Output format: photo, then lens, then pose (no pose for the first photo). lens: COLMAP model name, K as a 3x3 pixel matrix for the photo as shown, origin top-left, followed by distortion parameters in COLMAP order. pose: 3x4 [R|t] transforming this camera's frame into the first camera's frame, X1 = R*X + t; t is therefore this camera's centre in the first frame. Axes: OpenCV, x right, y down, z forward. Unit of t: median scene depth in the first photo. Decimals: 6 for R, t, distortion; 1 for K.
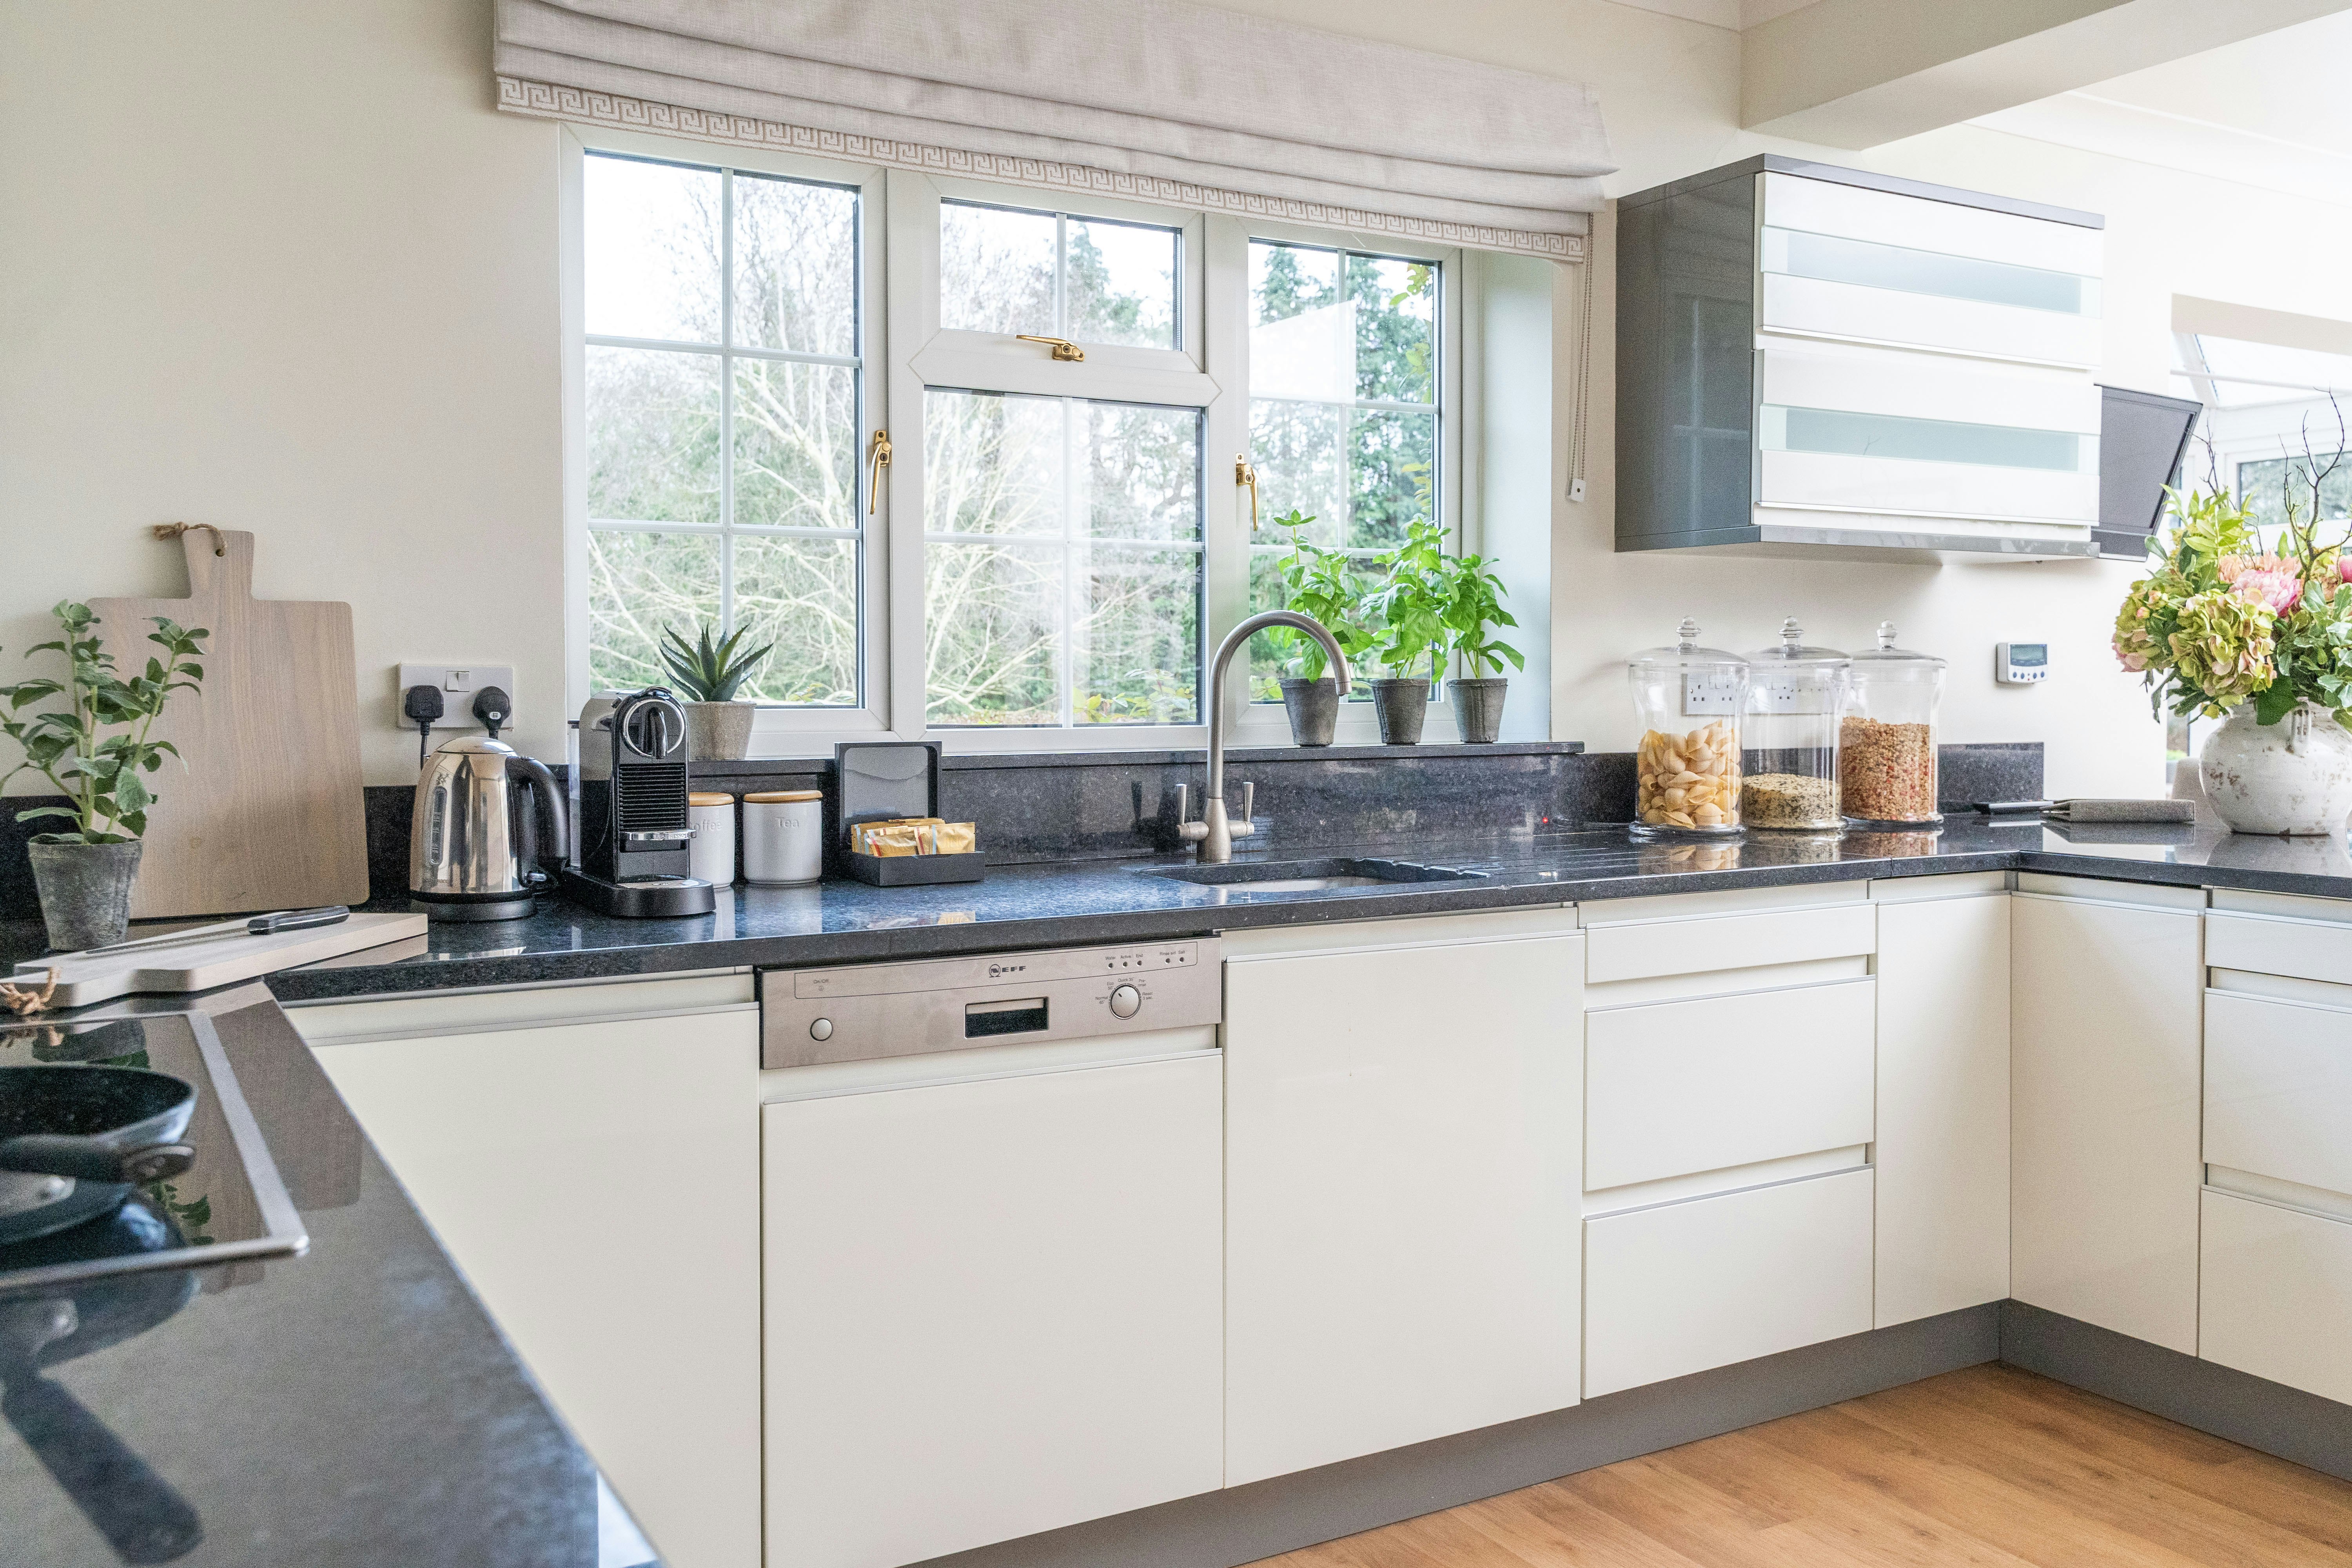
lens RADIAL K [[1955.7, 0, 1176.0], [0, 1955.7, 784.0], [0, 0, 1]] dist [0.000738, 0.000422]
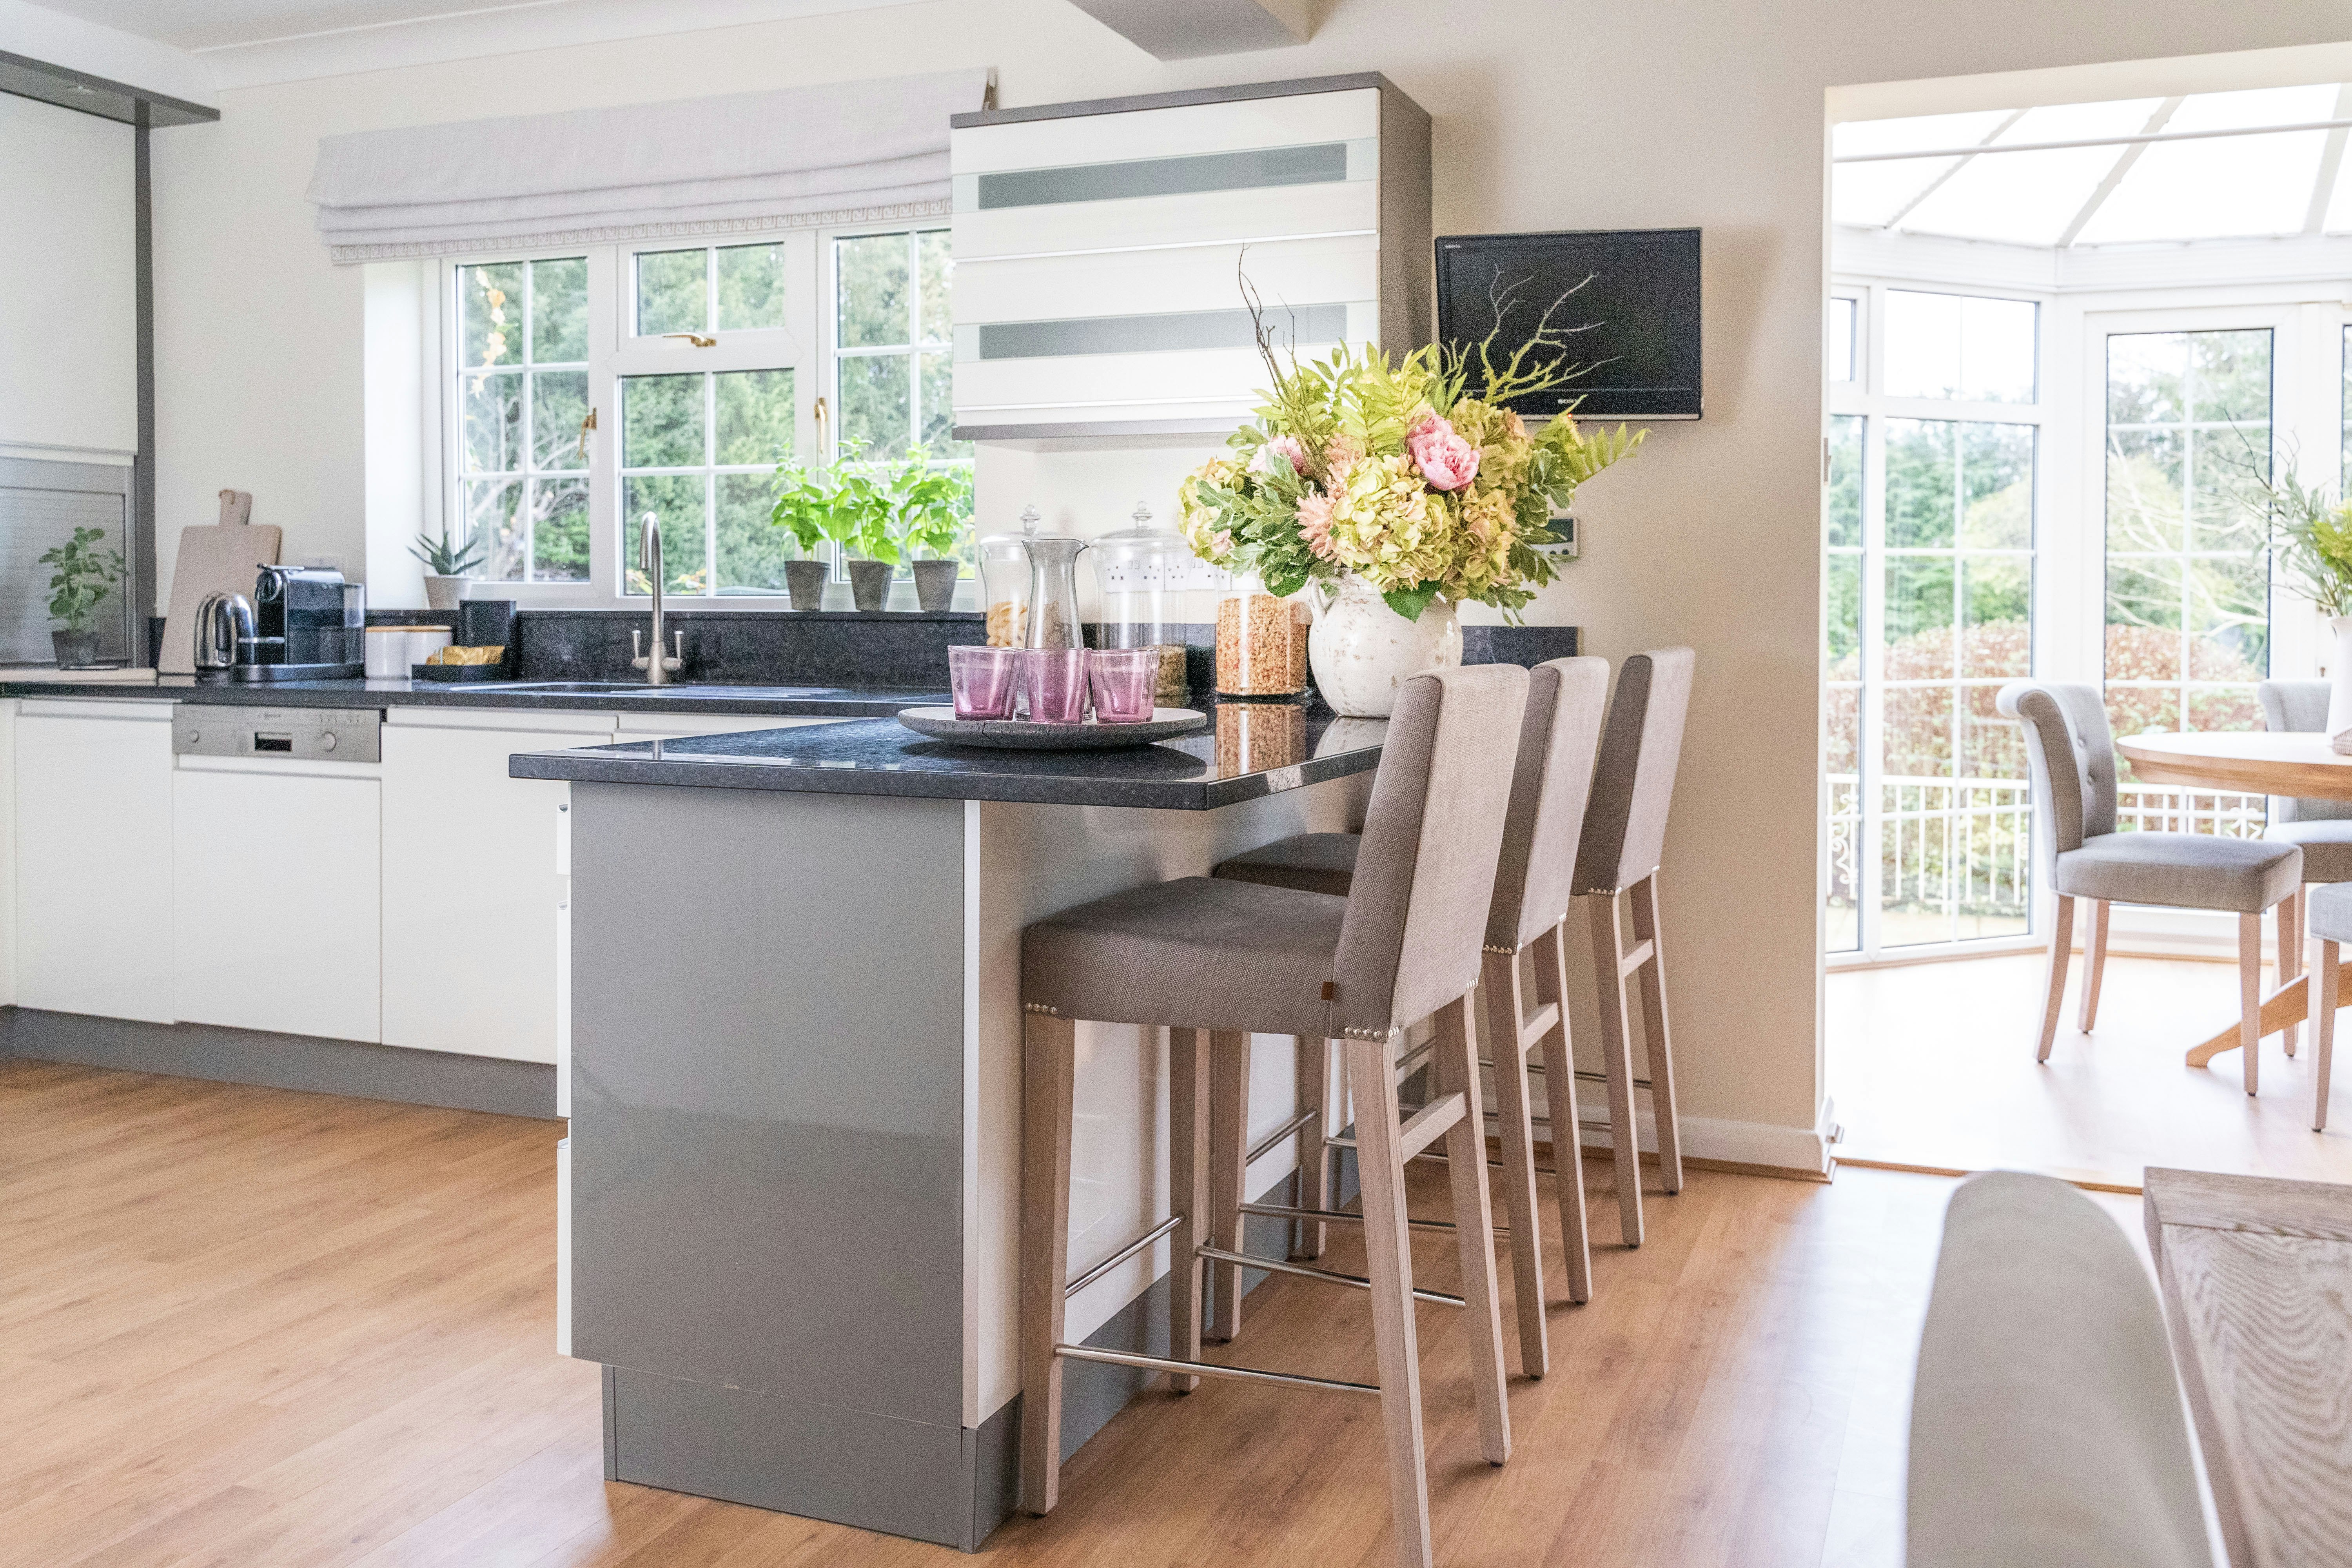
lens RADIAL K [[1955.7, 0, 1176.0], [0, 1955.7, 784.0], [0, 0, 1]] dist [0.000738, 0.000422]
pose [[0.612384, 0.091052, -0.785300, 1.460474], [-0.041474, 0.995678, 0.083102, -0.025899], [0.789472, -0.018321, 0.613513, 0.396405]]
